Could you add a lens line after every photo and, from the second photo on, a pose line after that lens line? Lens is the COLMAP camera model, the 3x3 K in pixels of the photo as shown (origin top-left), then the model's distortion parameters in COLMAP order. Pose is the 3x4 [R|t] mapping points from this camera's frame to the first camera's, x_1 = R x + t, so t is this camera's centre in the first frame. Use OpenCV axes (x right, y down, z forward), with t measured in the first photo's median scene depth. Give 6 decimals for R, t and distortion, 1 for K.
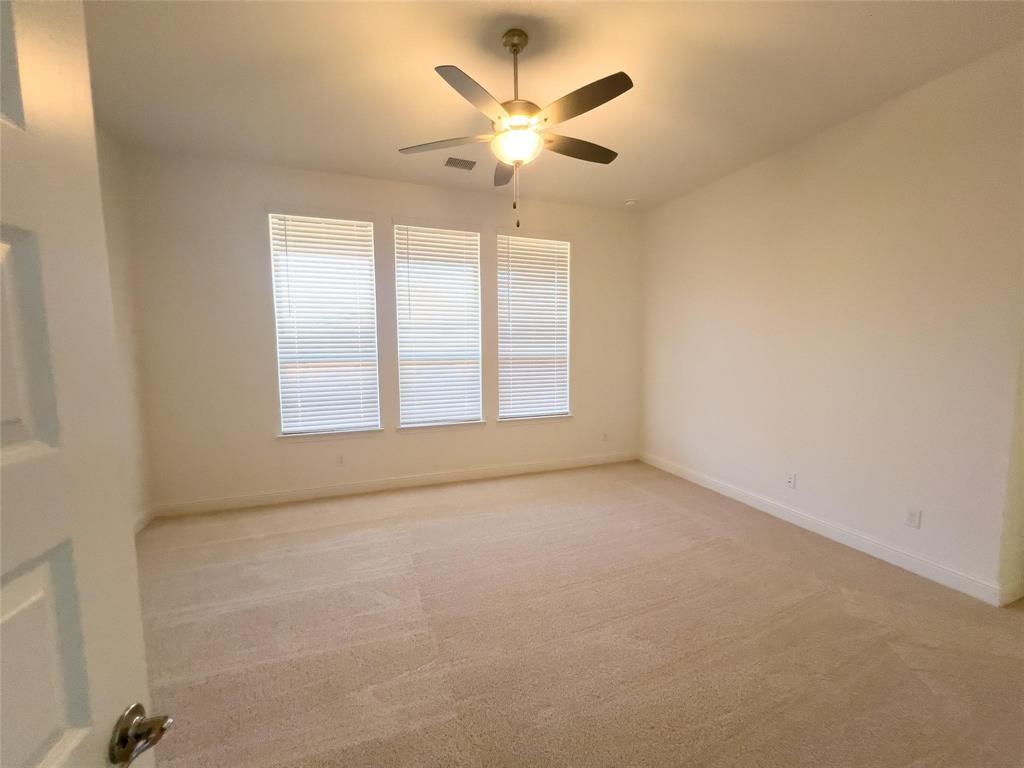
lens RADIAL K [[413.5, 0, 513.8], [0, 413.5, 380.0], [0, 0, 1]] dist [-0.000694, -0.000091]
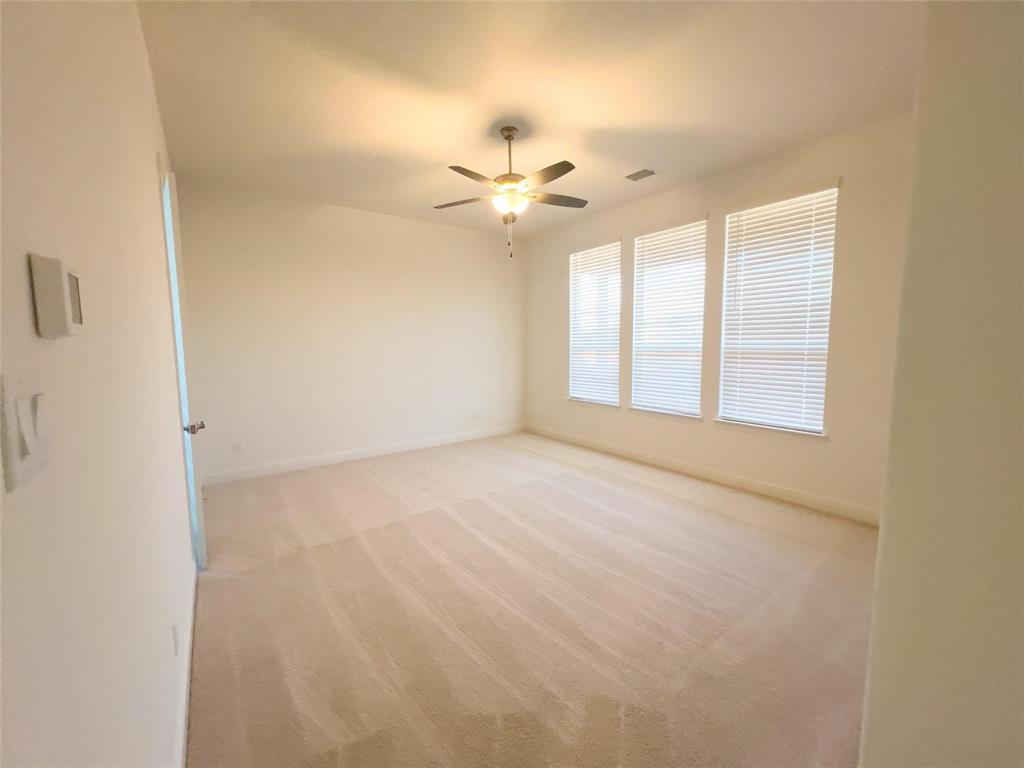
lens RADIAL K [[425.6, 0, 512.0], [0, 425.6, 384.0], [0, 0, 1]] dist [-0.000644, 0.000223]
pose [[0.263822, 0.095233, -0.959859, 0.765600], [-0.073558, 0.994203, 0.078423, -0.022414], [0.961762, 0.049916, 0.269298, 0.318203]]
